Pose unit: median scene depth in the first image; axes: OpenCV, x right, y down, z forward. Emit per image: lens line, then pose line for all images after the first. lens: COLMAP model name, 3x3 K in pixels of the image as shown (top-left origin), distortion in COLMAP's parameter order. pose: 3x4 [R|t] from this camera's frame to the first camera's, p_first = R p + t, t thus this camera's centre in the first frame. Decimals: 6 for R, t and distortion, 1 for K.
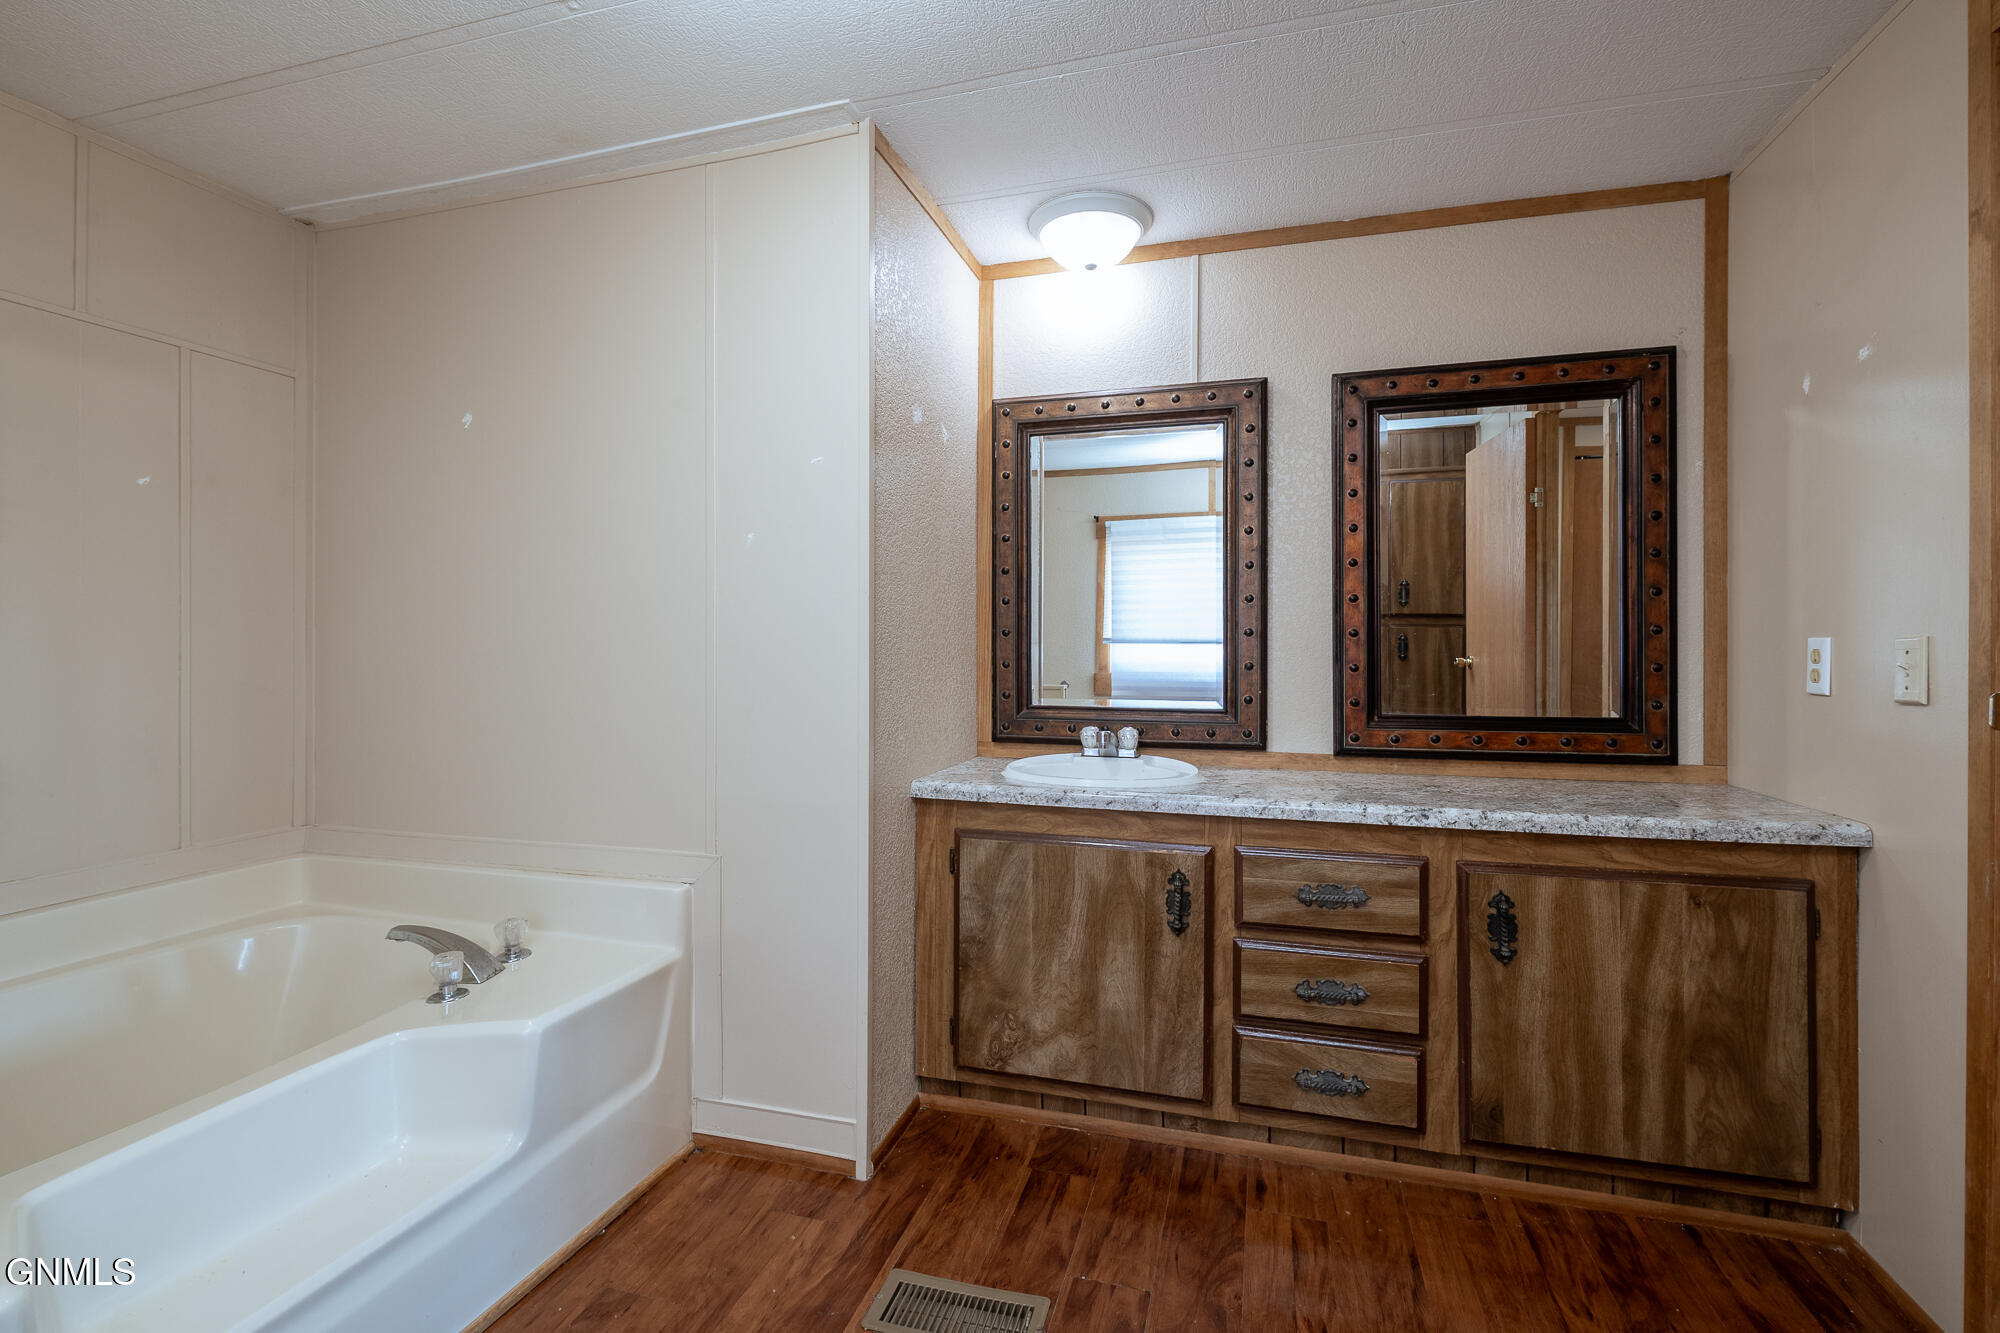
lens RADIAL K [[883.8, 0, 1007.3], [0, 883.8, 651.9], [0, 0, 1]] dist [0.012997, 0.000010]
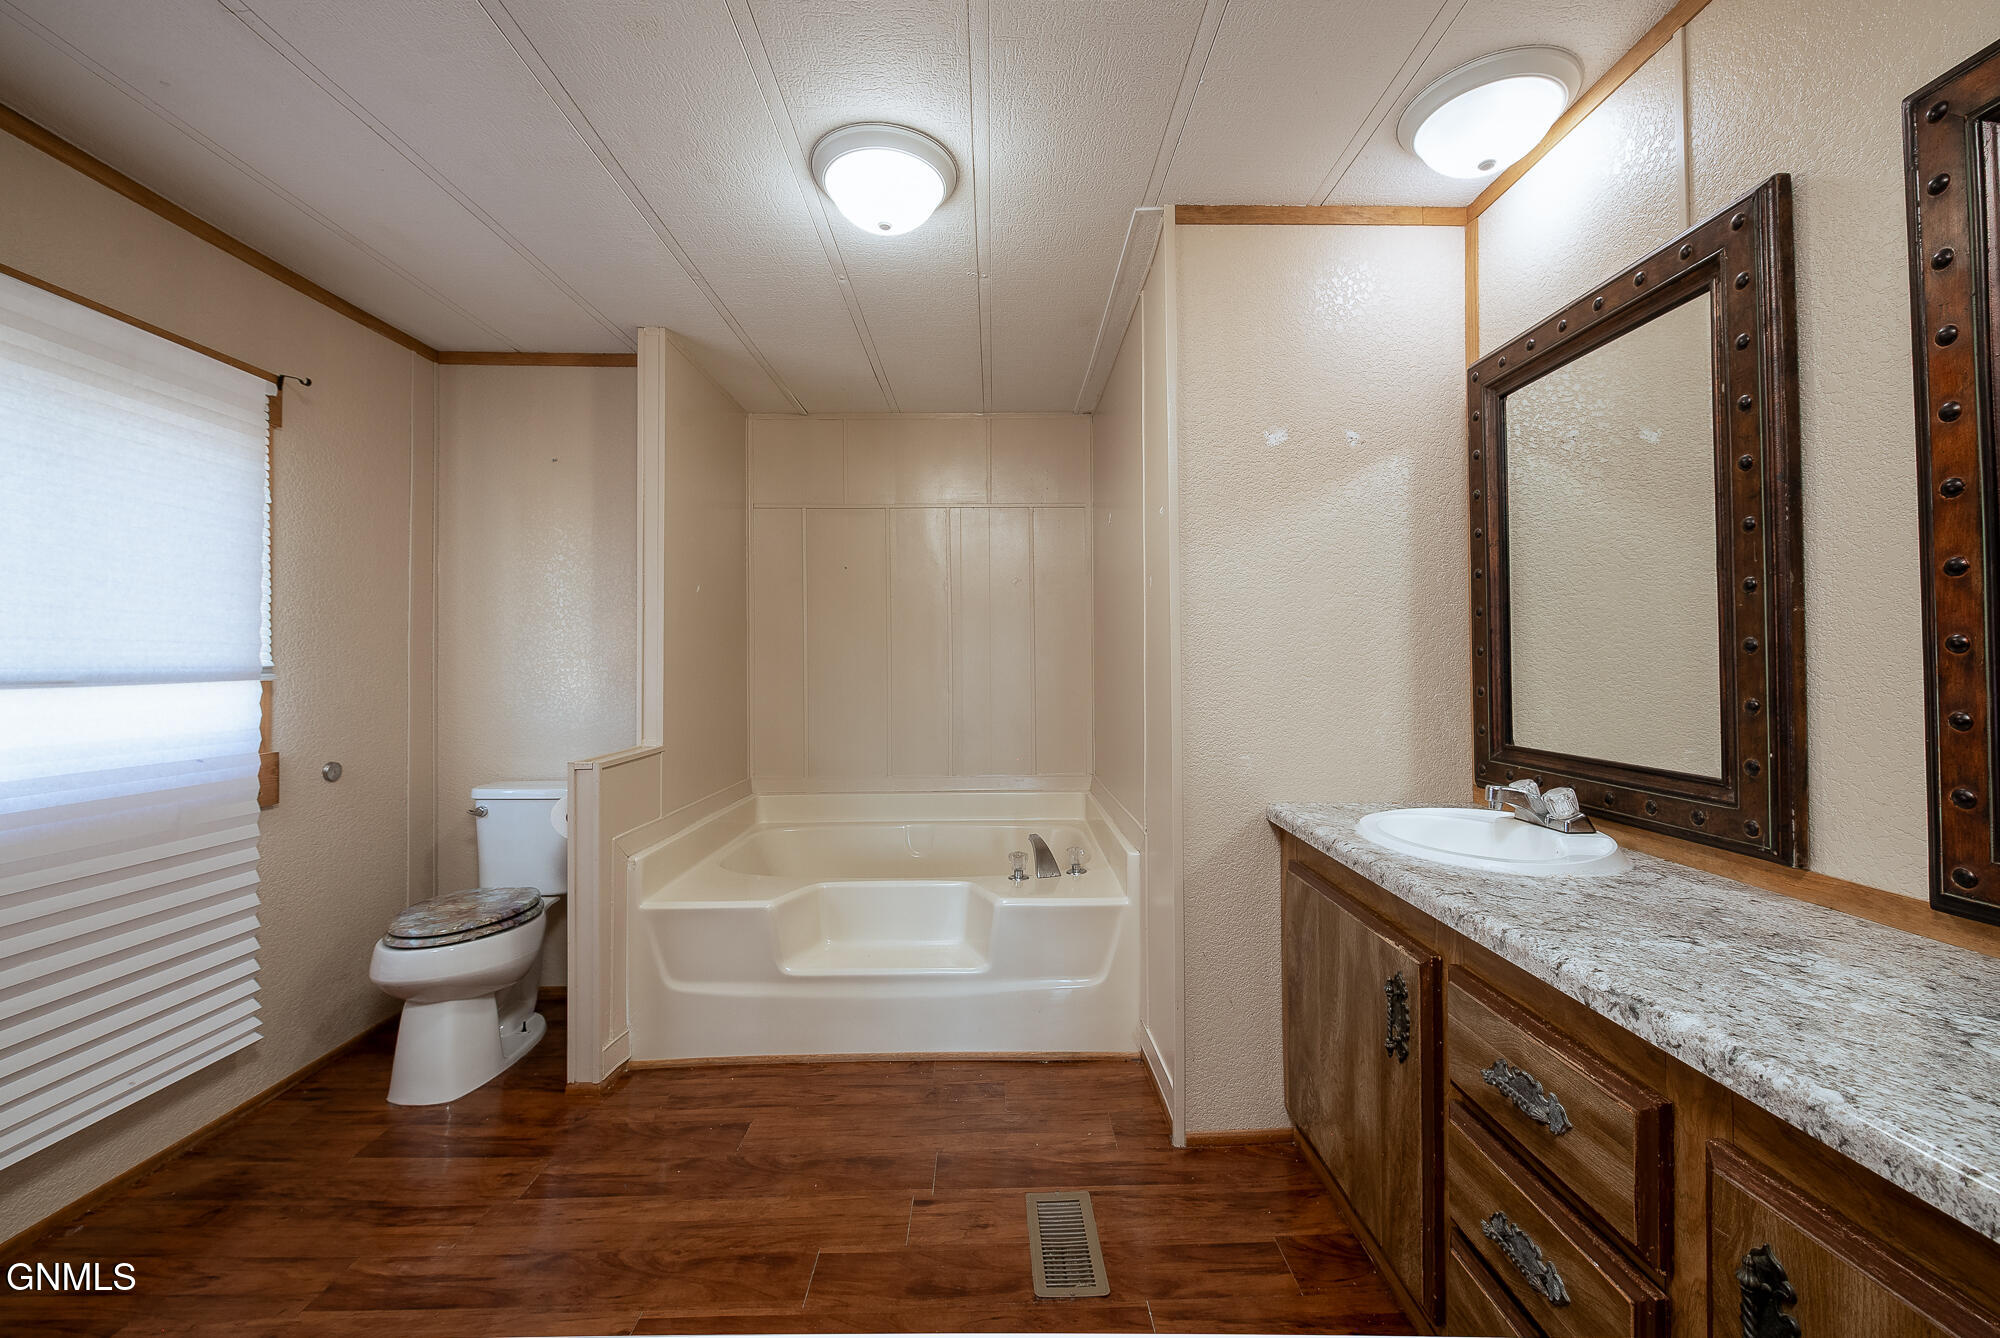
lens RADIAL K [[826.0, 0, 999.1], [0, 826.0, 651.5], [0, 0, 1]] dist [-0.003143, -0.000190]
pose [[0.274680, -0.015317, -0.961414, 0.780569], [0.002530, 0.999881, -0.015207, -0.013442], [0.961532, 0.001744, 0.274686, 0.493237]]
